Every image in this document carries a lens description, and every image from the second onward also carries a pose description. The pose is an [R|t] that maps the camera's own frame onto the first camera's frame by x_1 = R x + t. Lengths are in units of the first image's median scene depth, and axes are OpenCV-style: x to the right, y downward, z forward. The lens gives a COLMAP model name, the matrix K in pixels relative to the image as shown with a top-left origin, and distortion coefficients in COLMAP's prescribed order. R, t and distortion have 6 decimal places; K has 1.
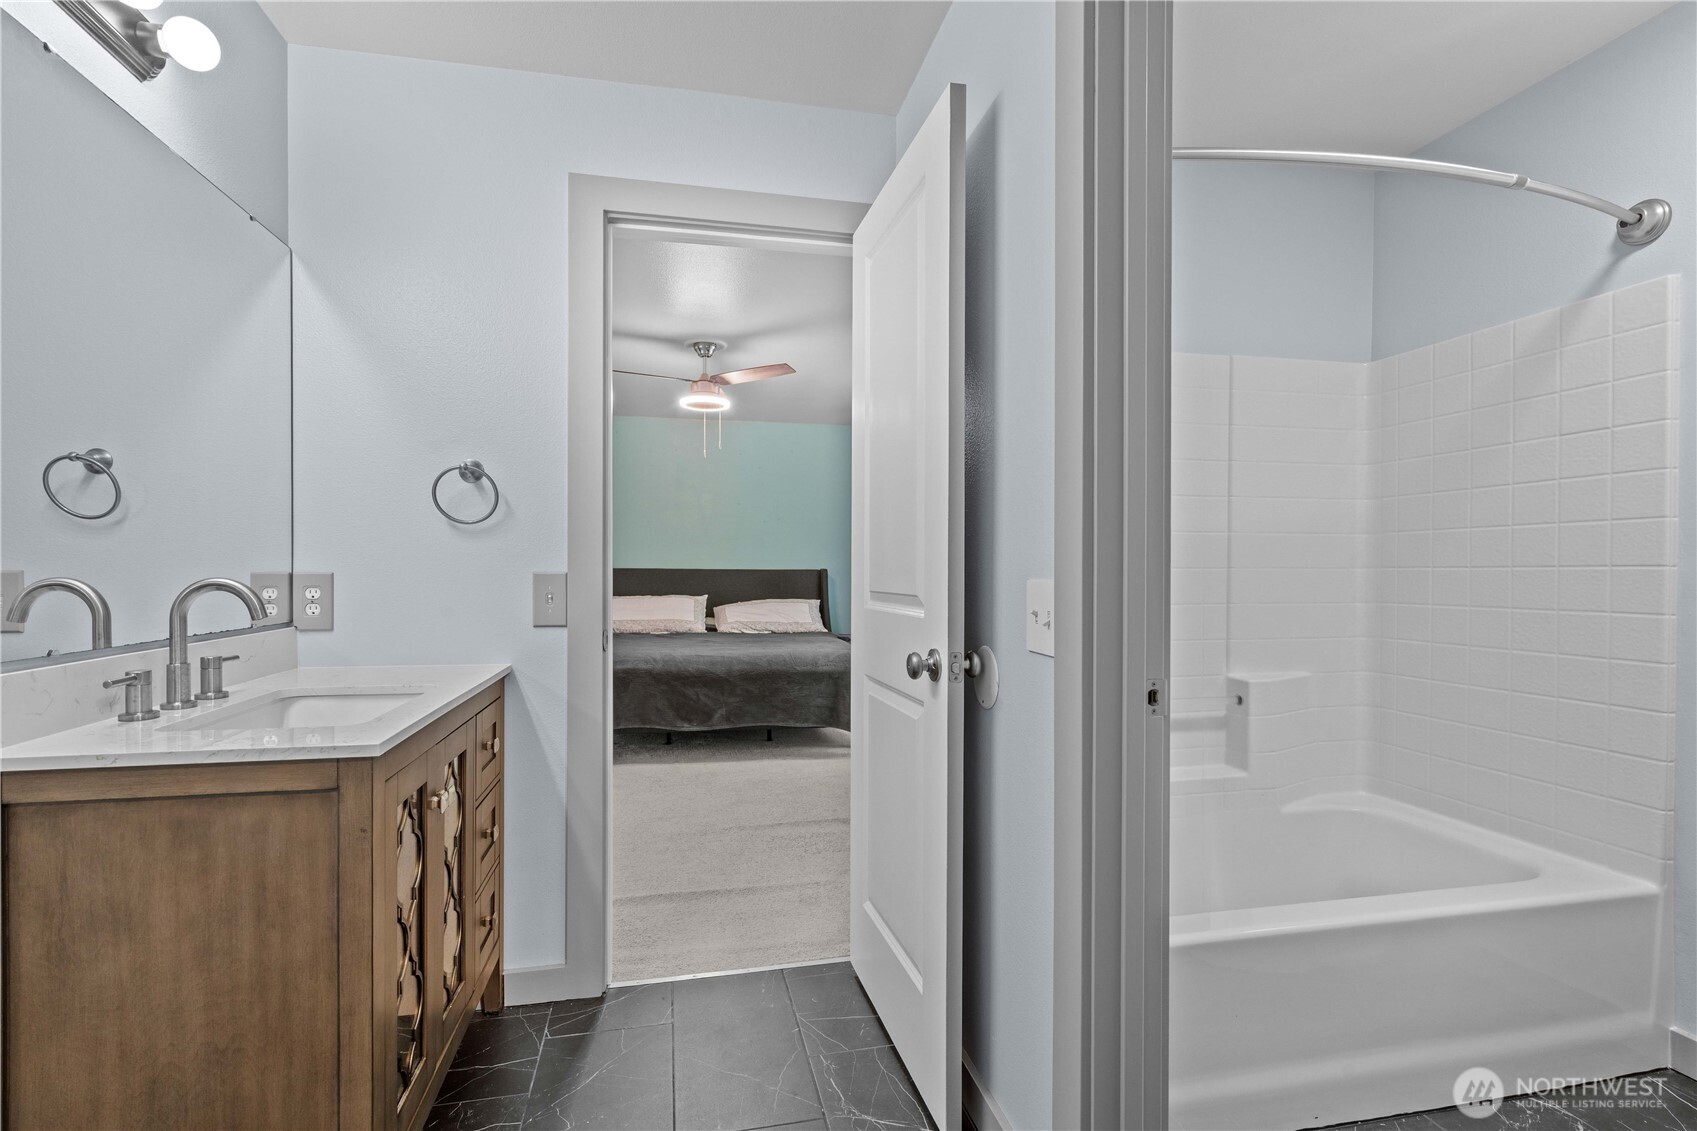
lens RADIAL K [[791.6, 0, 839.4], [0, 791.6, 562.6], [0, 0, 1]] dist [0.003613, -0.001323]
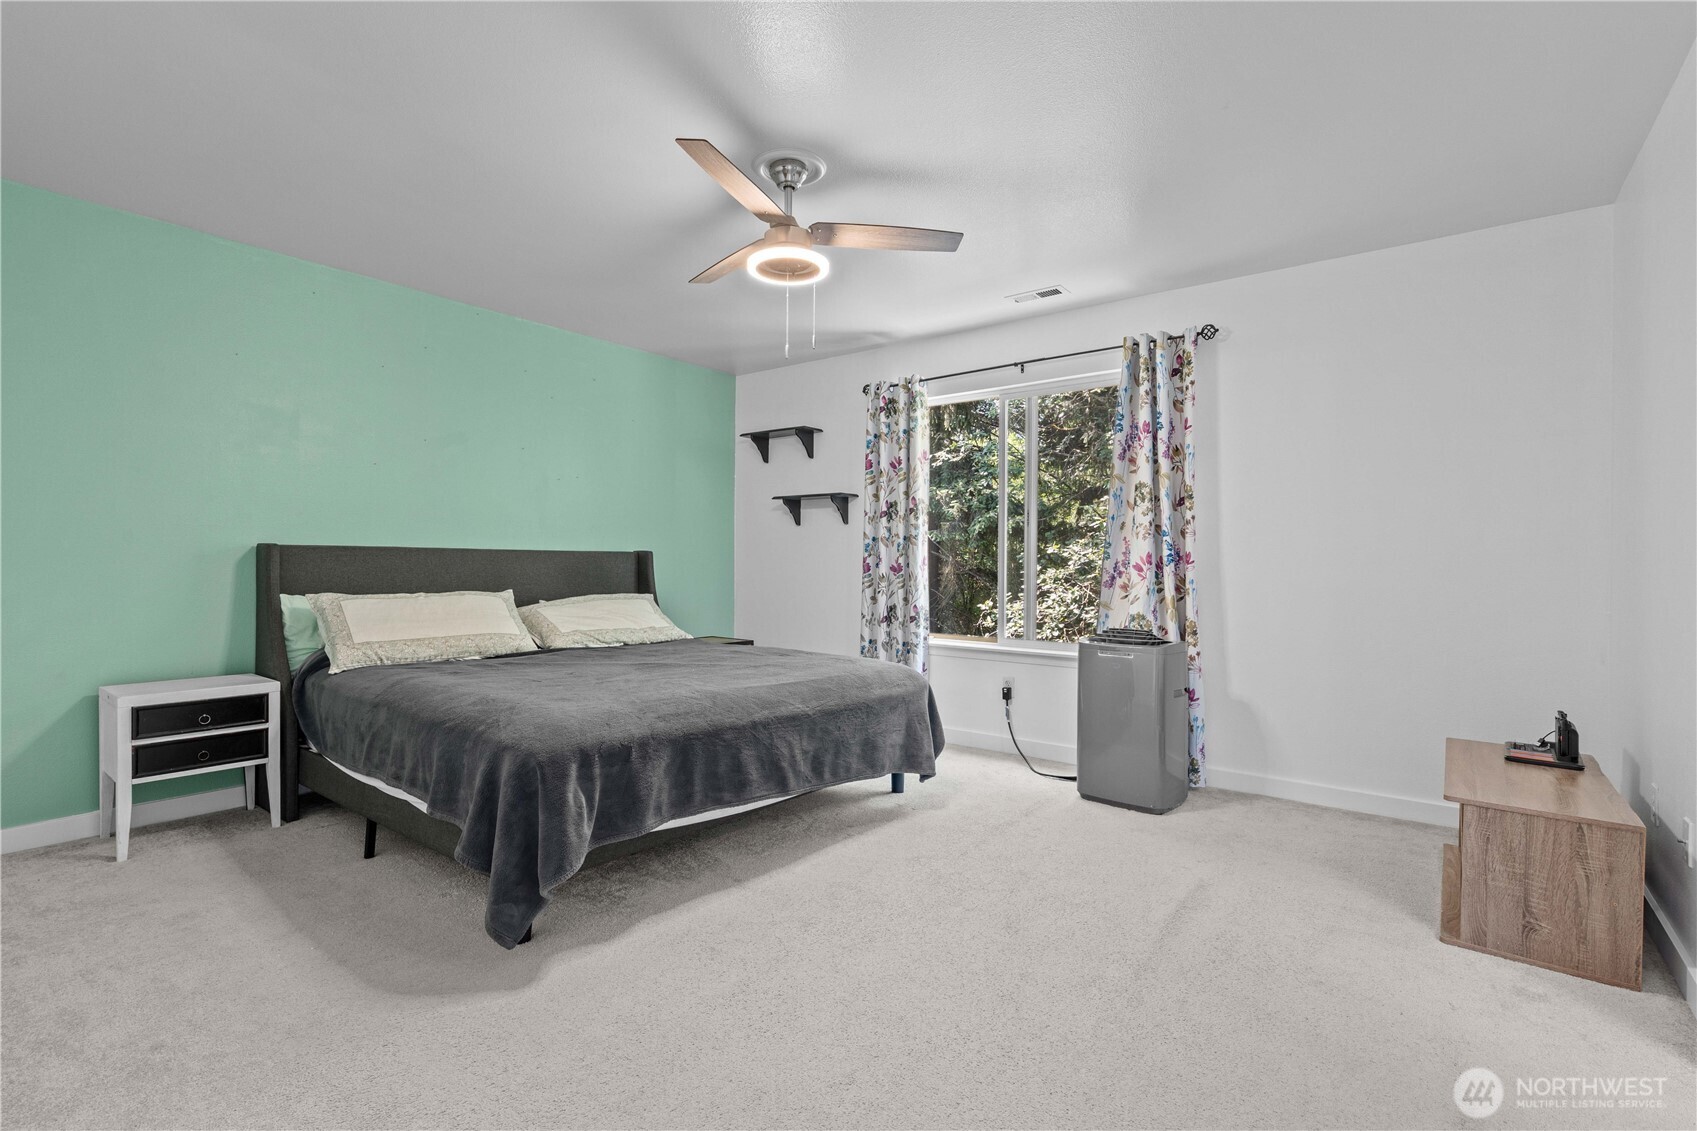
lens RADIAL K [[791.6, 0, 831.7], [0, 791.6, 561.7], [0, 0, 1]] dist [0.003613, -0.001323]
pose [[0.768393, 0.001886, 0.639976, -0.869588], [-0.008787, 0.999932, 0.007602, 0.027338], [-0.639918, -0.011465, 0.768358, 0.861797]]
